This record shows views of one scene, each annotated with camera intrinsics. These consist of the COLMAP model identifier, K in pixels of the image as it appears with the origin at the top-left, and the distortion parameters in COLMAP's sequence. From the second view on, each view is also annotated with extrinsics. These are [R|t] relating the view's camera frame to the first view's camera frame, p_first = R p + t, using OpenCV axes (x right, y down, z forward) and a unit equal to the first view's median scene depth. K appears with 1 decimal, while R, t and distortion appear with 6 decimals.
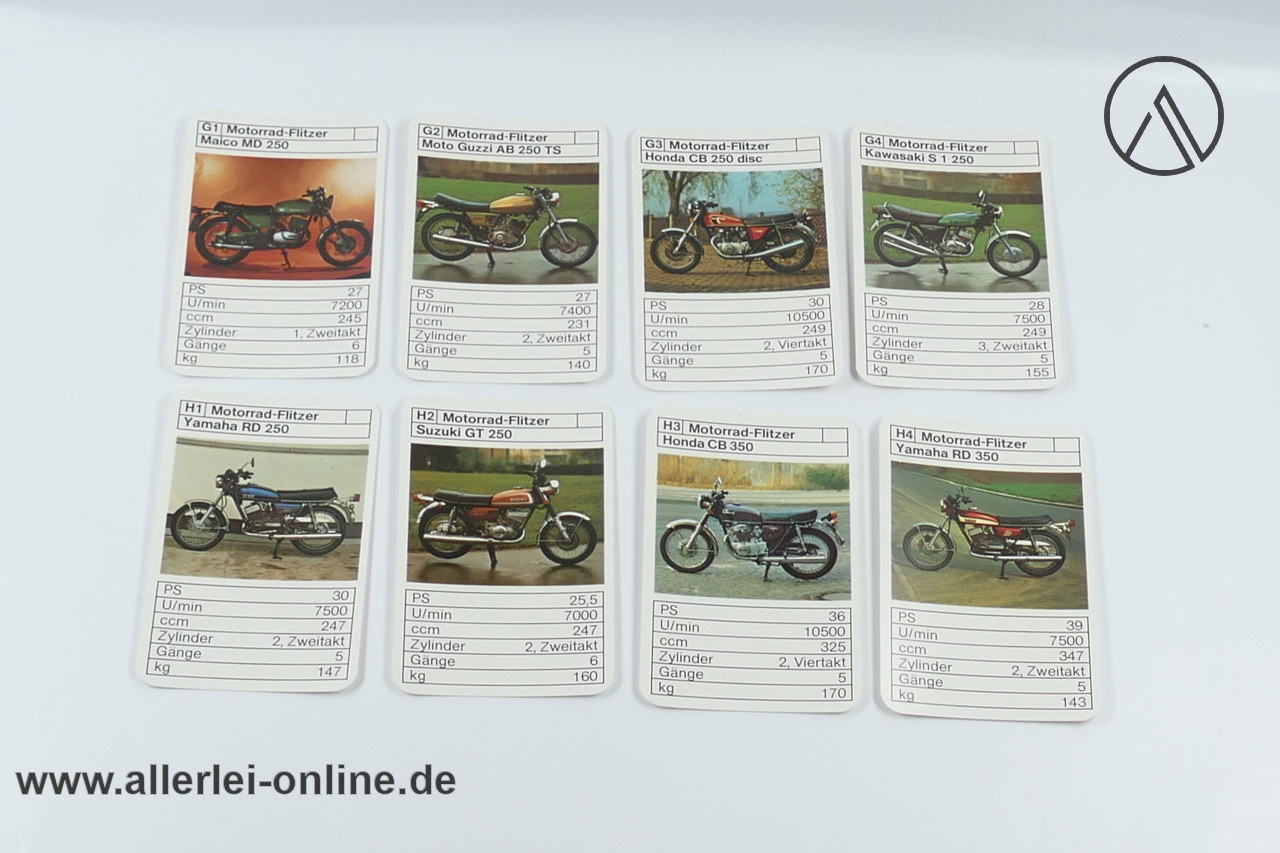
lens RADIAL K [[2846.9, 0, 642.6], [0, 2846.9, 426.1], [0, 0, 1]] dist [-0.020581, 0.000000]
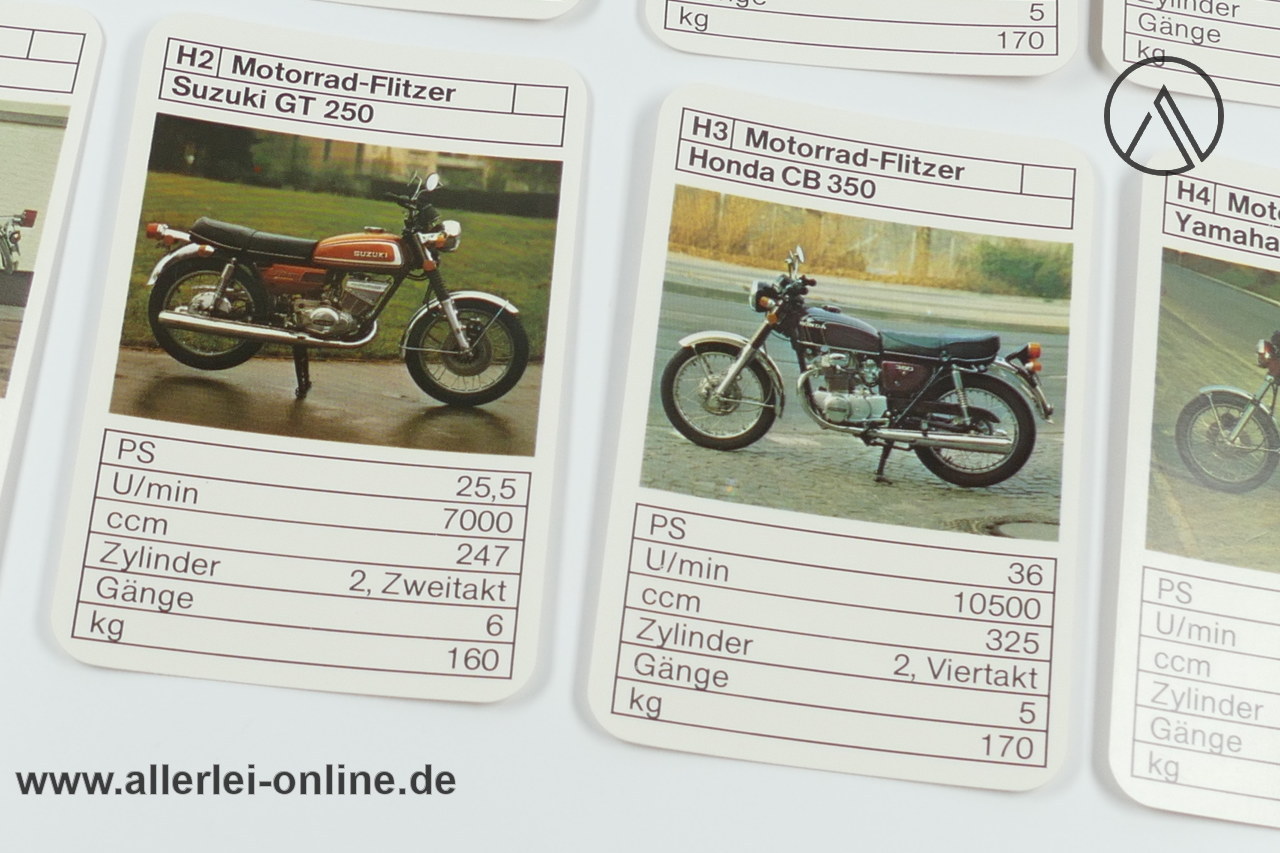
lens RADIAL K [[2846.9, 0, 639.7], [0, 2846.9, 427.2], [0, 0, 1]] dist [-0.020581, 0.000000]
pose [[0.995392, 0.095447, 0.009220, -0.001039], [-0.095879, 0.989076, 0.111966, -0.002863], [0.001568, -0.112334, 0.993669, 0.512053]]
